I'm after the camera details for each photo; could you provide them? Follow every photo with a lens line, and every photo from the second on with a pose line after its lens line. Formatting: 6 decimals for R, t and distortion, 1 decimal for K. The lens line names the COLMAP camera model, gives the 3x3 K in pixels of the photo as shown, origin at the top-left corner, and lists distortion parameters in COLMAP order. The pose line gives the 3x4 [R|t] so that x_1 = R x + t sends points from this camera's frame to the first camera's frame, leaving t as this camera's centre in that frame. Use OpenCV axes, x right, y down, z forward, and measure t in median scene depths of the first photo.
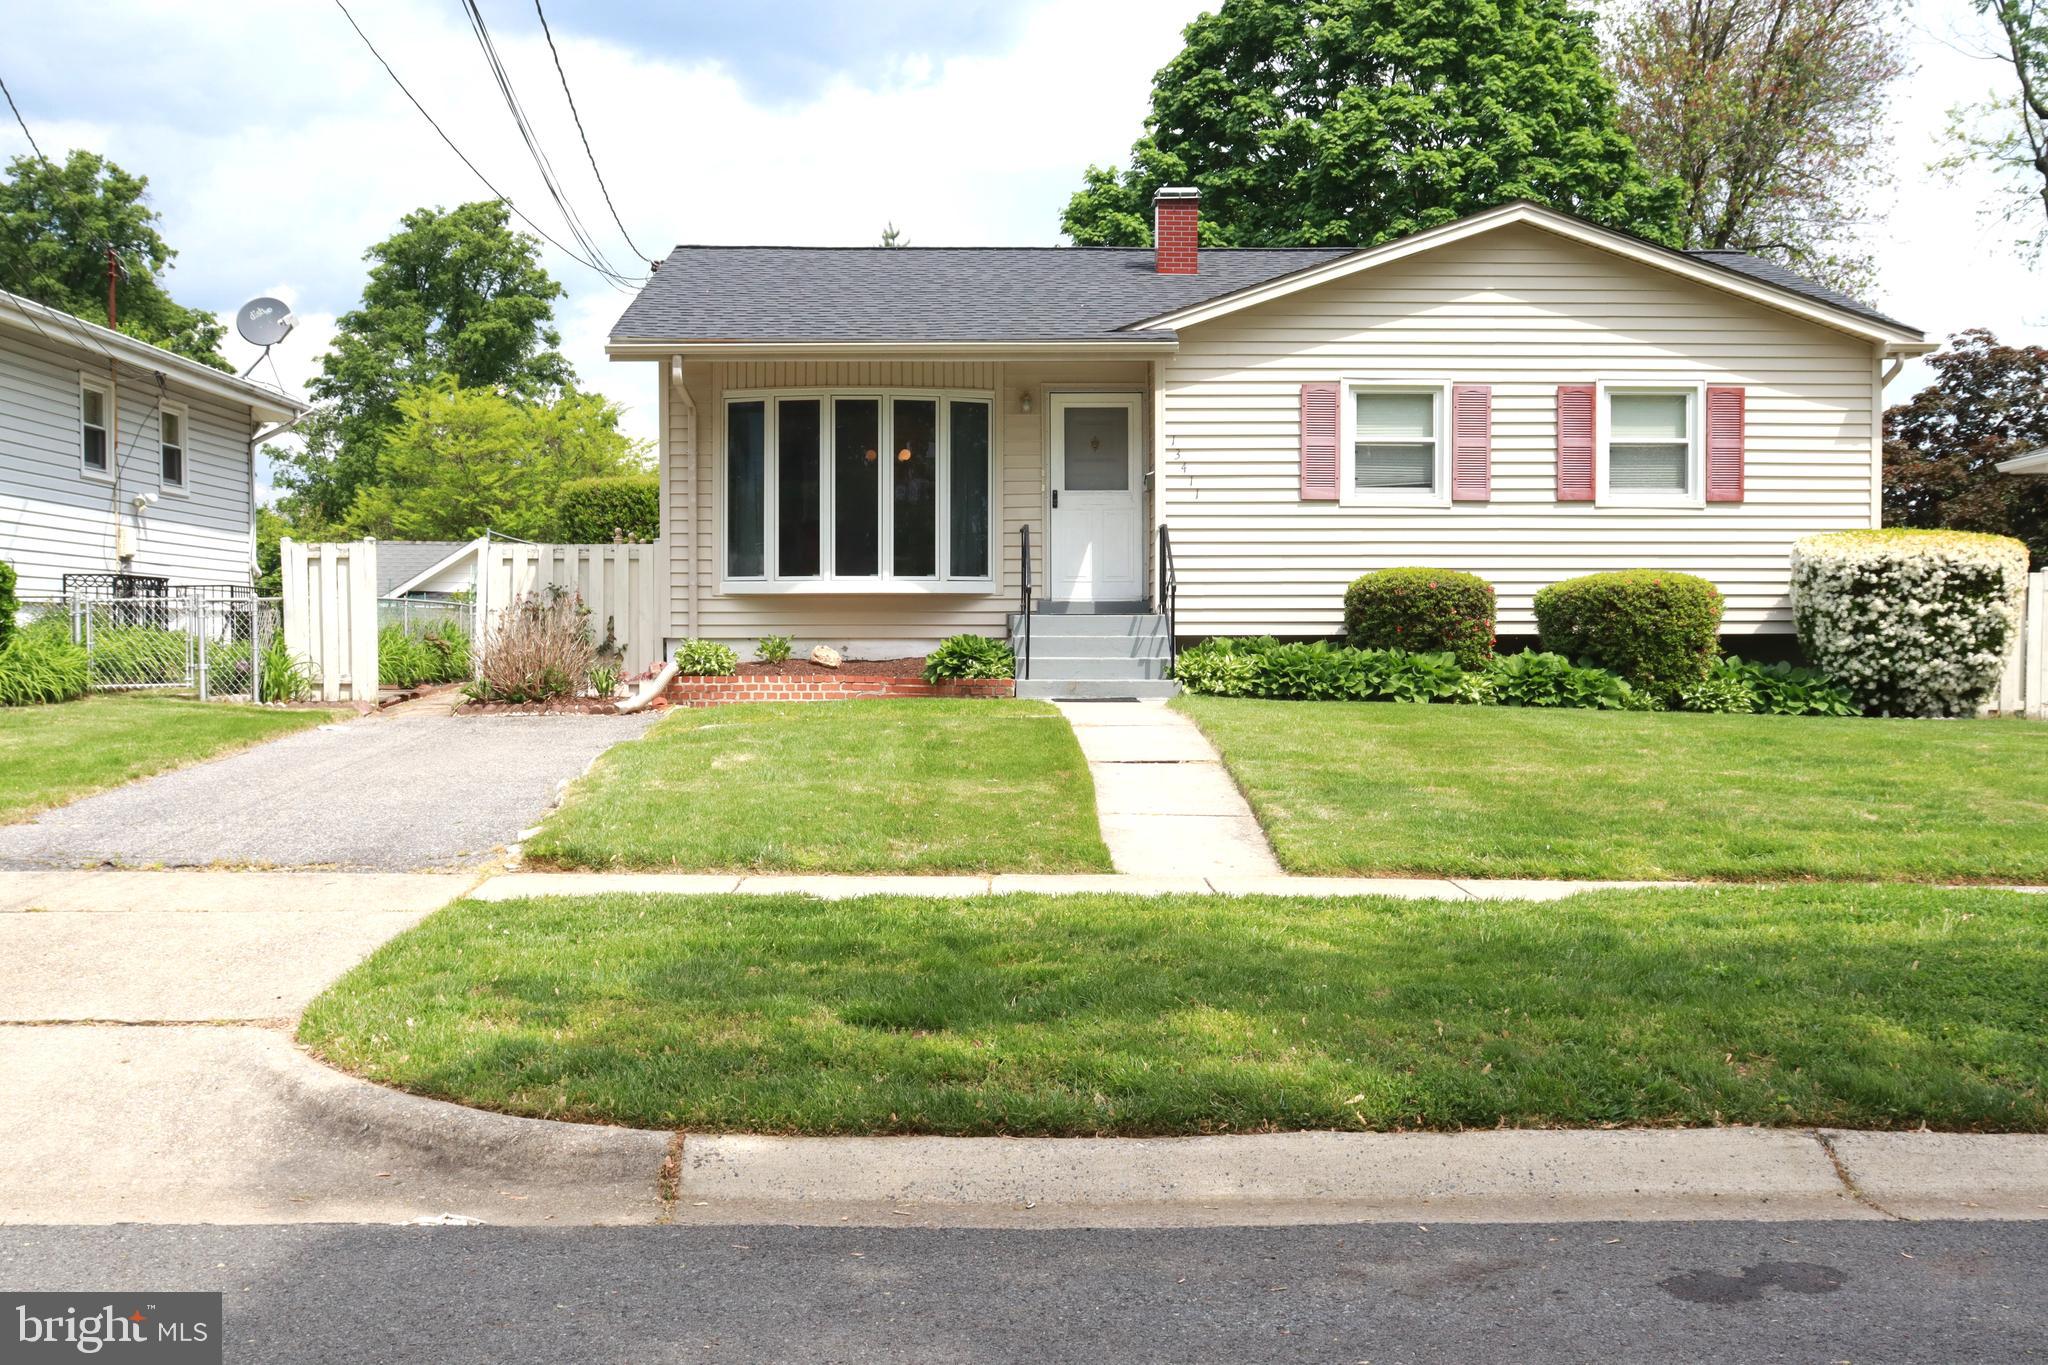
lens RADIAL K [[2245.9, 0, 1024.0], [0, 2245.9, 682.5], [0, 0, 1]] dist [-0.050444, 0.050650]
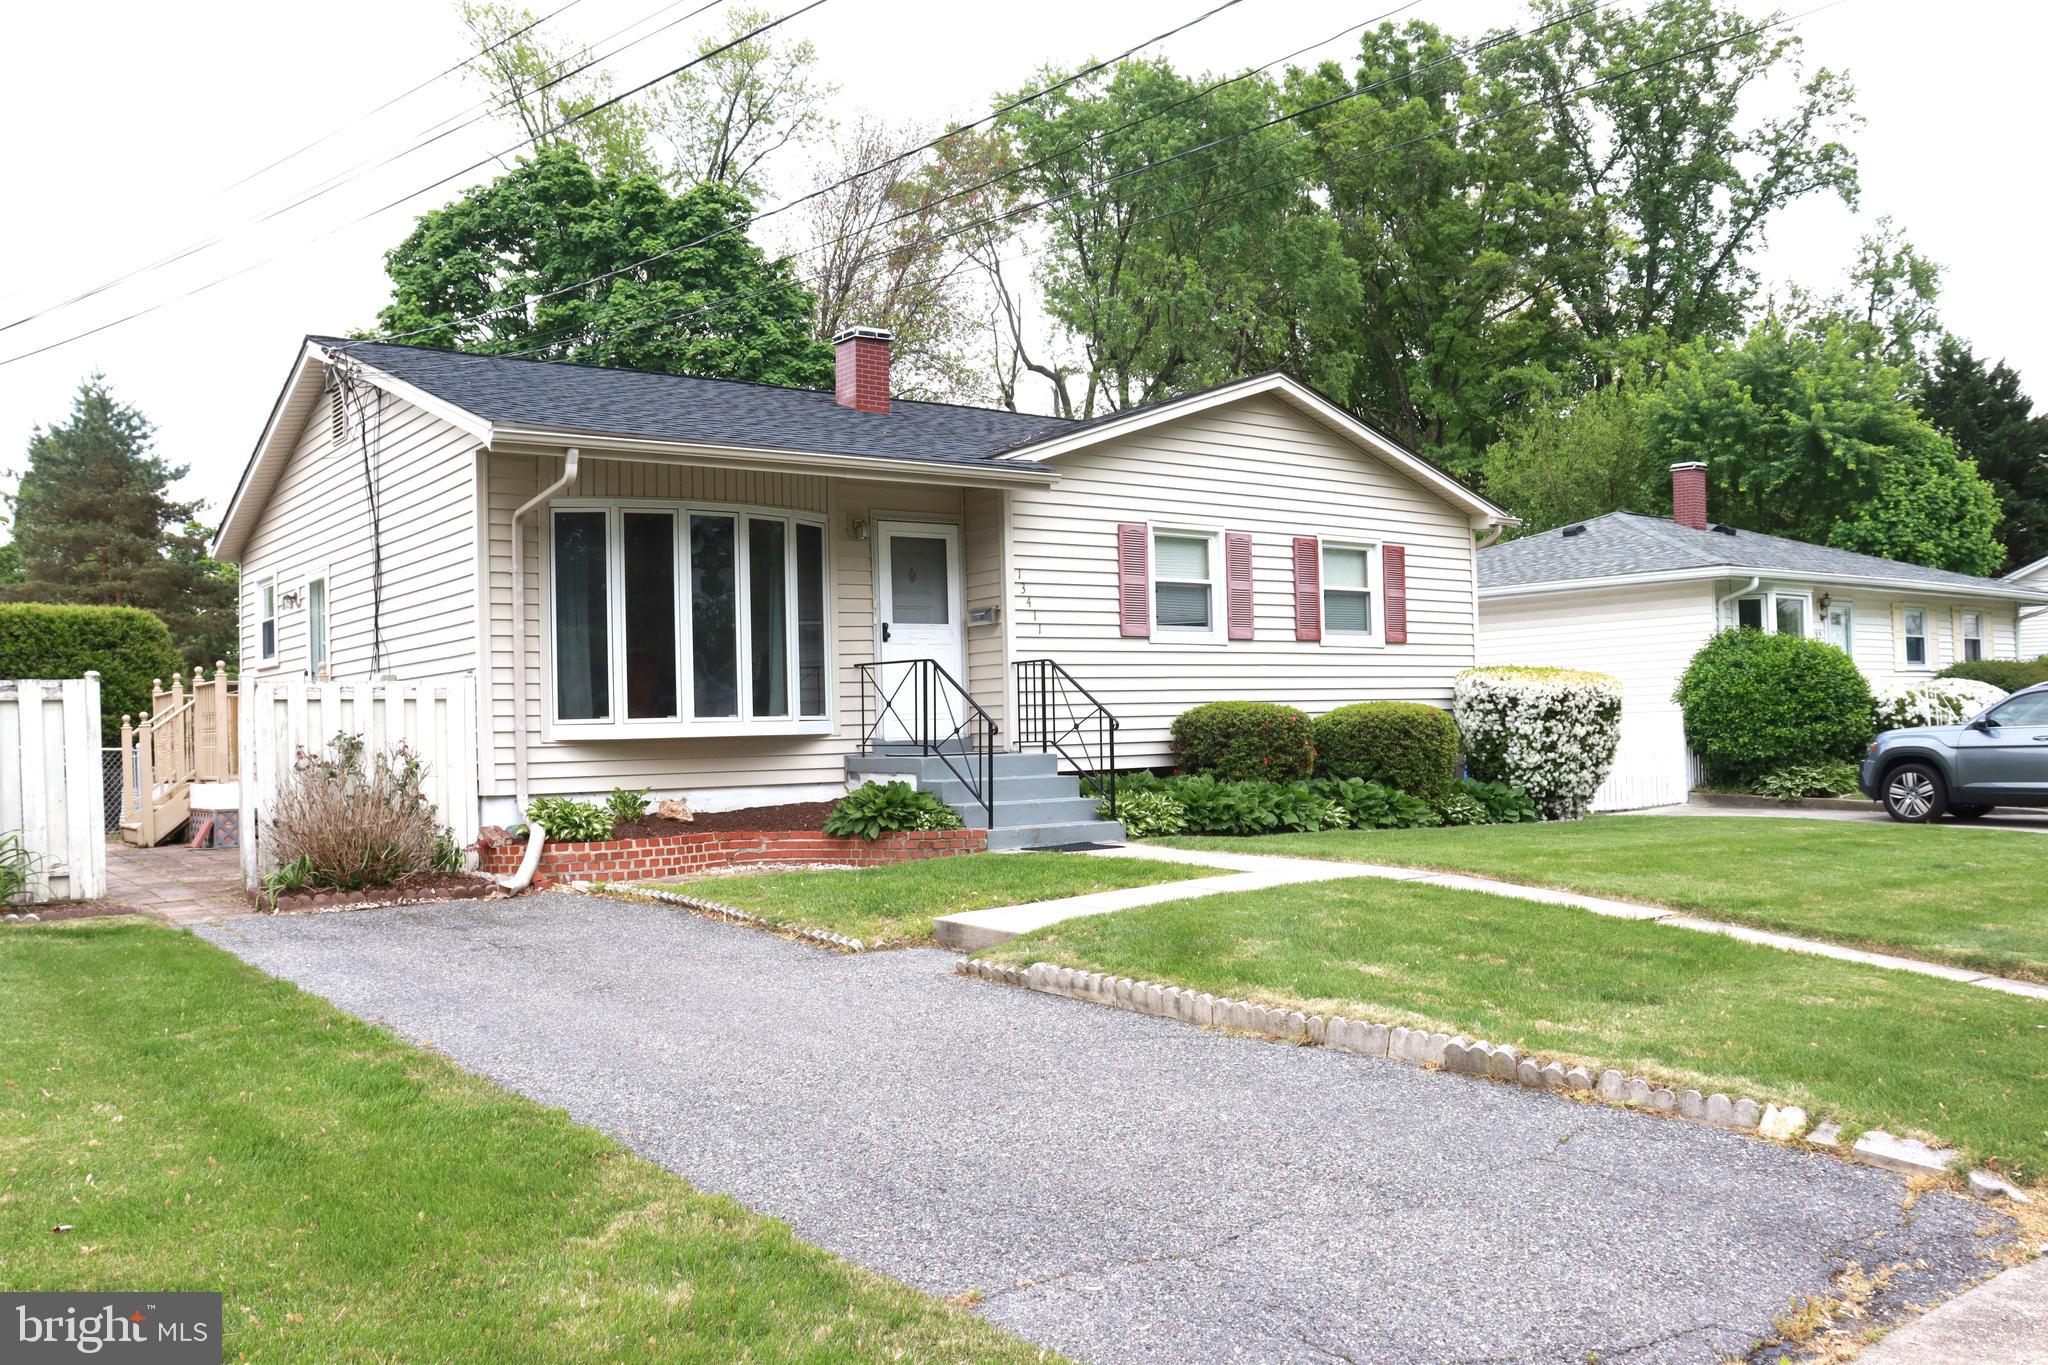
lens RADIAL K [[1683.8, 0, 1024.0], [0, 1683.8, 682.5], [0, 0, 1]] dist [-0.178534, 0.172993]
pose [[0.811448, -0.002560, 0.584419, -0.360432], [0.036287, 0.998282, -0.046010, -0.026797], [-0.583297, 0.058542, 0.810146, 0.407713]]
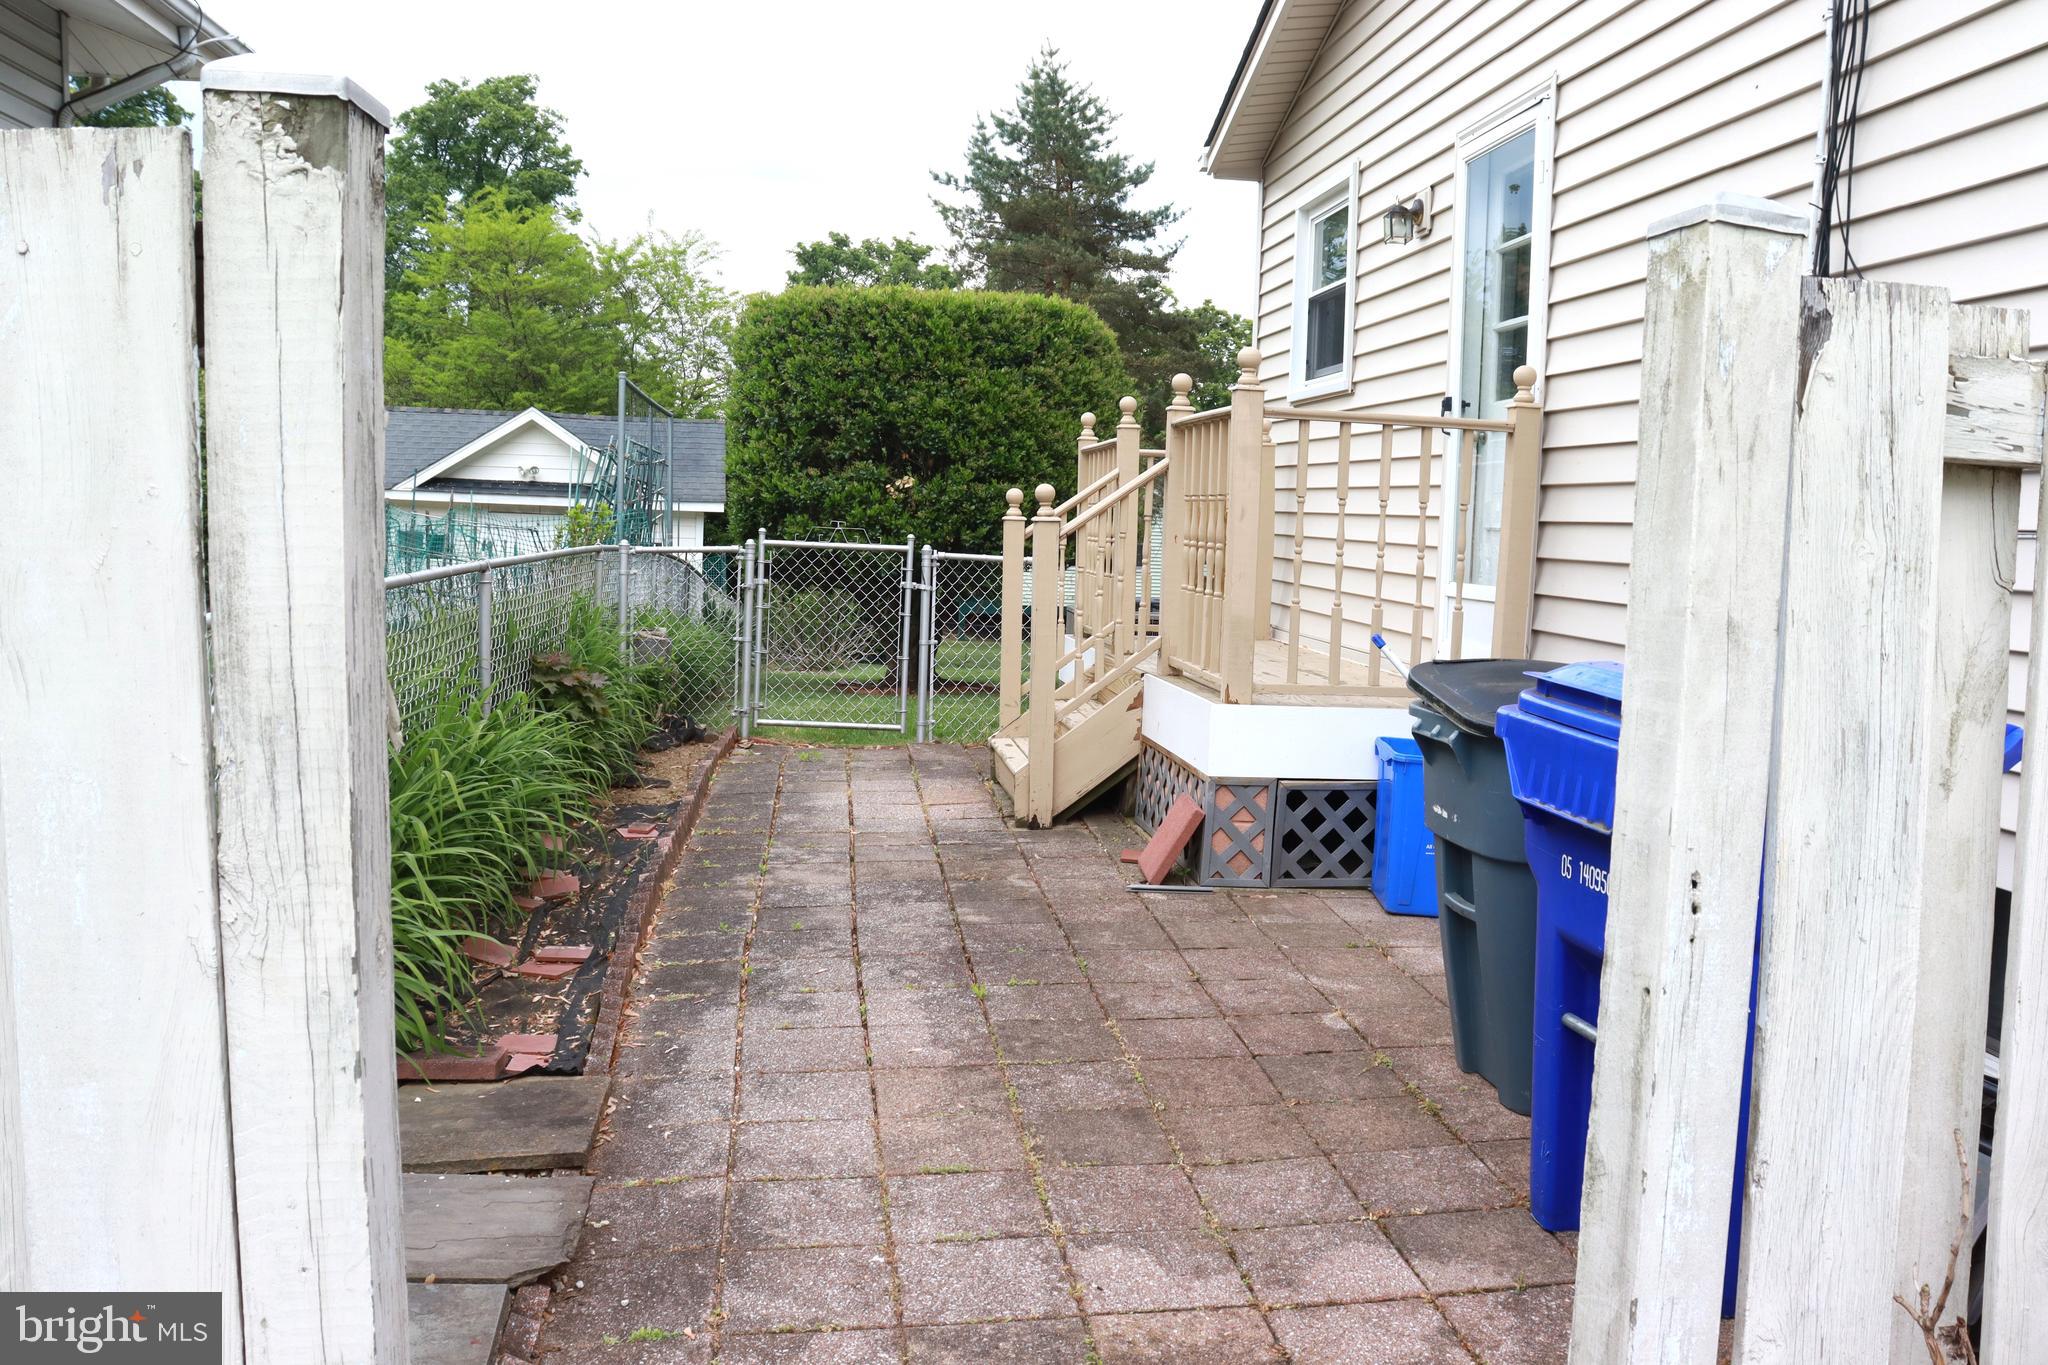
lens RADIAL K [[1683.8, 0, 1024.0], [0, 1683.8, 682.5], [0, 0, 1]] dist [-0.178534, 0.172993]
pose [[0.995707, 0.028786, 0.087969, -0.279839], [-0.035899, 0.996118, 0.080381, -0.051717], [-0.085313, -0.083194, 0.992875, 0.966922]]
